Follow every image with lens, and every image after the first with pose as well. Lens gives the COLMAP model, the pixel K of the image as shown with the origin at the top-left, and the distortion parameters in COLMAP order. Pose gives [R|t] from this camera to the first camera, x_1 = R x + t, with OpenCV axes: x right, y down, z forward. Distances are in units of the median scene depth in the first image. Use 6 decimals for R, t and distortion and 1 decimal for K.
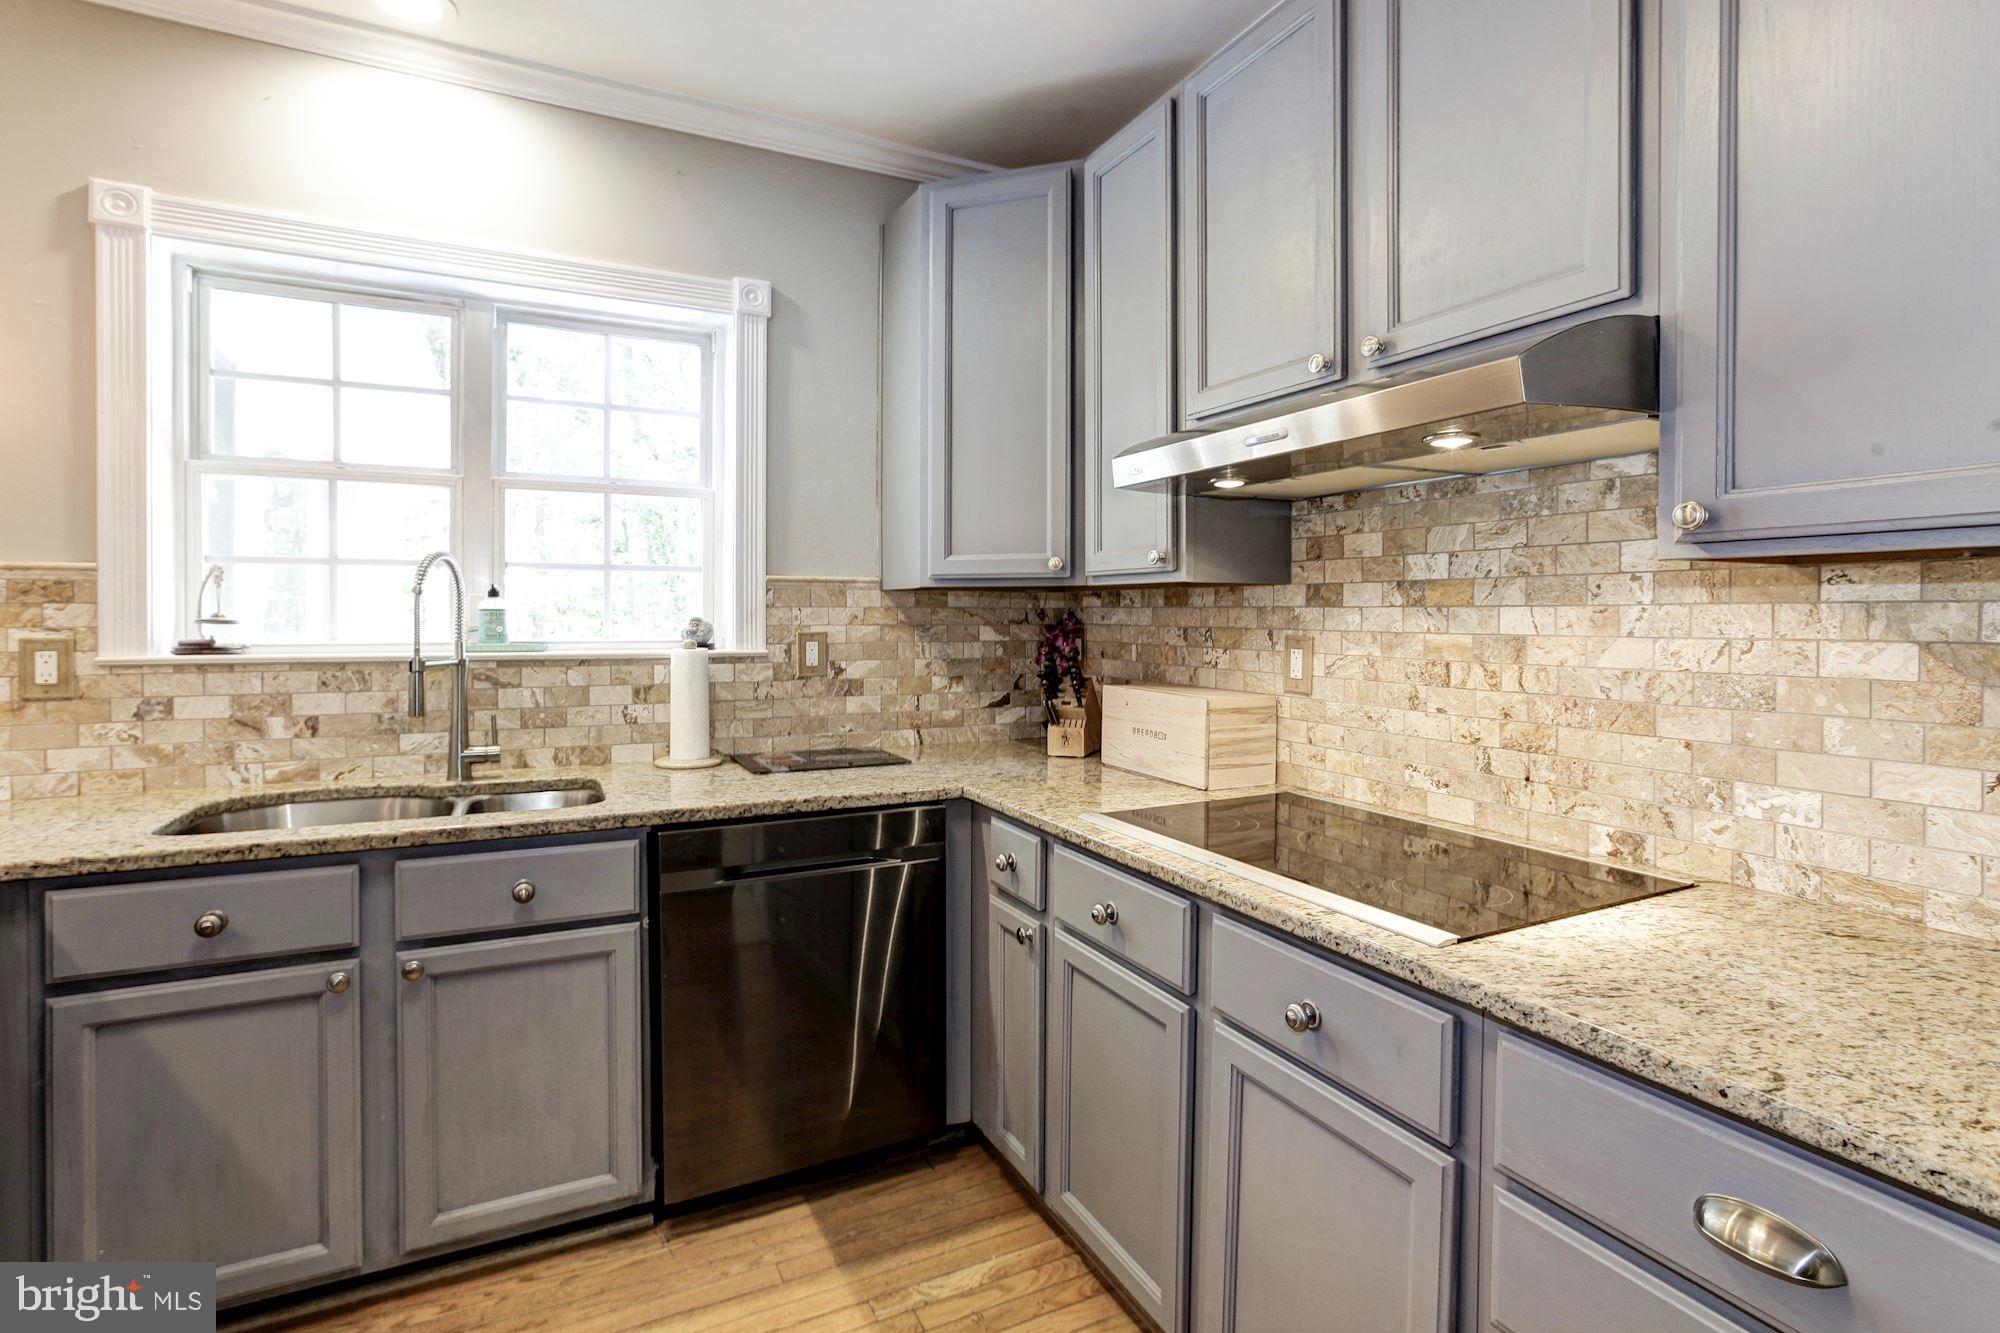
lens RADIAL K [[922.6, 0, 961.4], [0, 922.6, 620.7], [0, 0, 1]] dist [-0.015762, 0.004963]
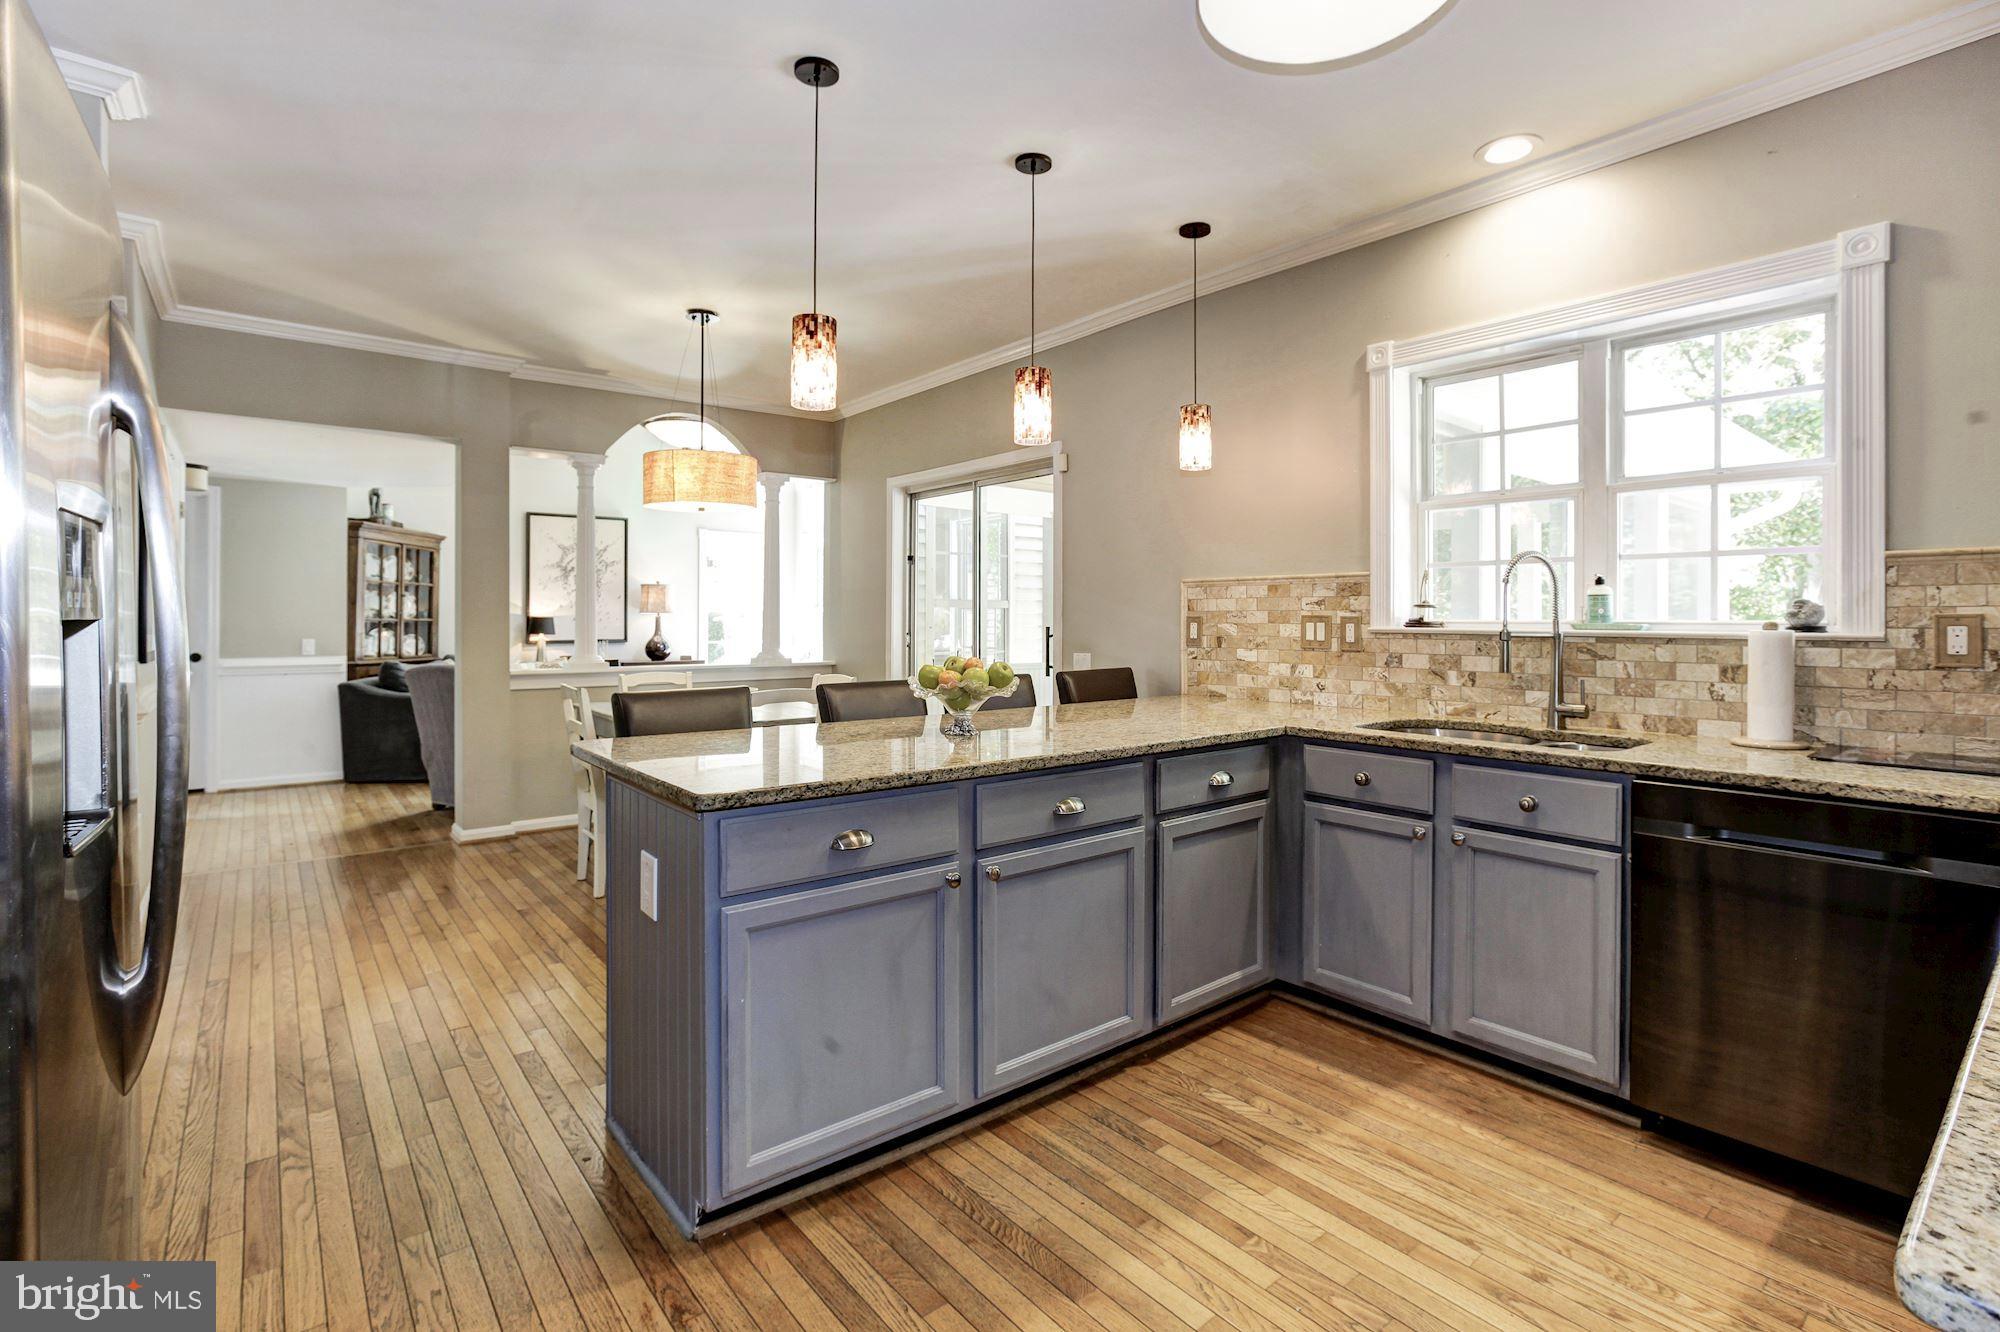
lens RADIAL K [[922.6, 0, 1023.0], [0, 922.6, 614.8], [0, 0, 1]] dist [-0.015762, 0.004963]
pose [[0.233289, -0.003629, -0.972401, 0.526526], [-0.010524, 0.999925, -0.006256, 0.031955], [0.972350, 0.011693, 0.233234, -0.017329]]
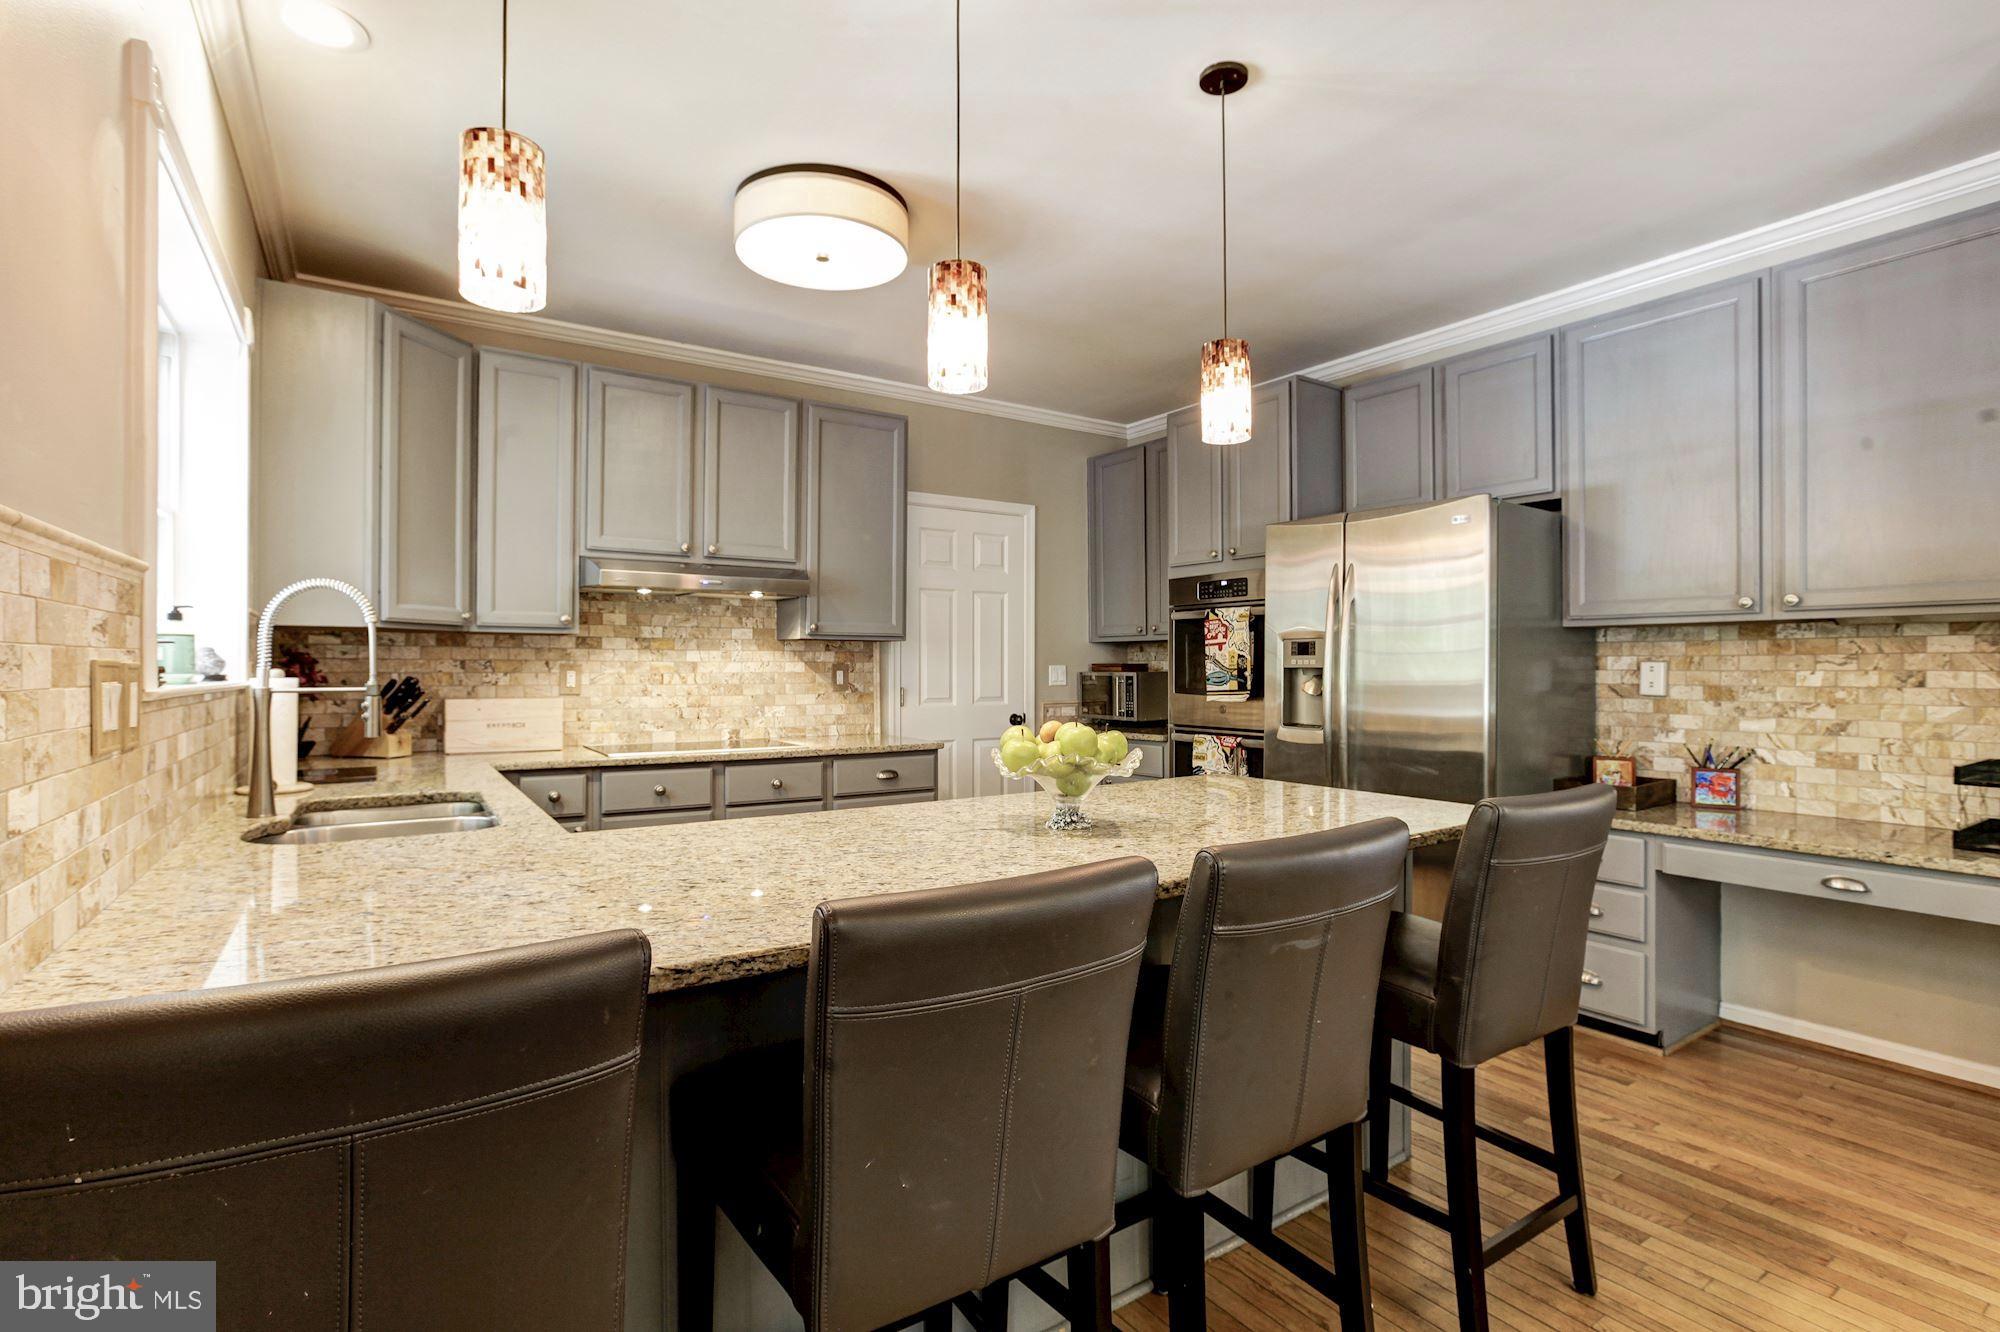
lens RADIAL K [[922.6, 0, 988.3], [0, 922.6, 659.0], [0, 0, 1]] dist [-0.015762, 0.004963]
pose [[-0.112156, 0.006188, 0.993671, -1.625877], [0.003674, 0.999976, -0.005813, 0.021227], [-0.993684, 0.002998, -0.112176, 0.385087]]
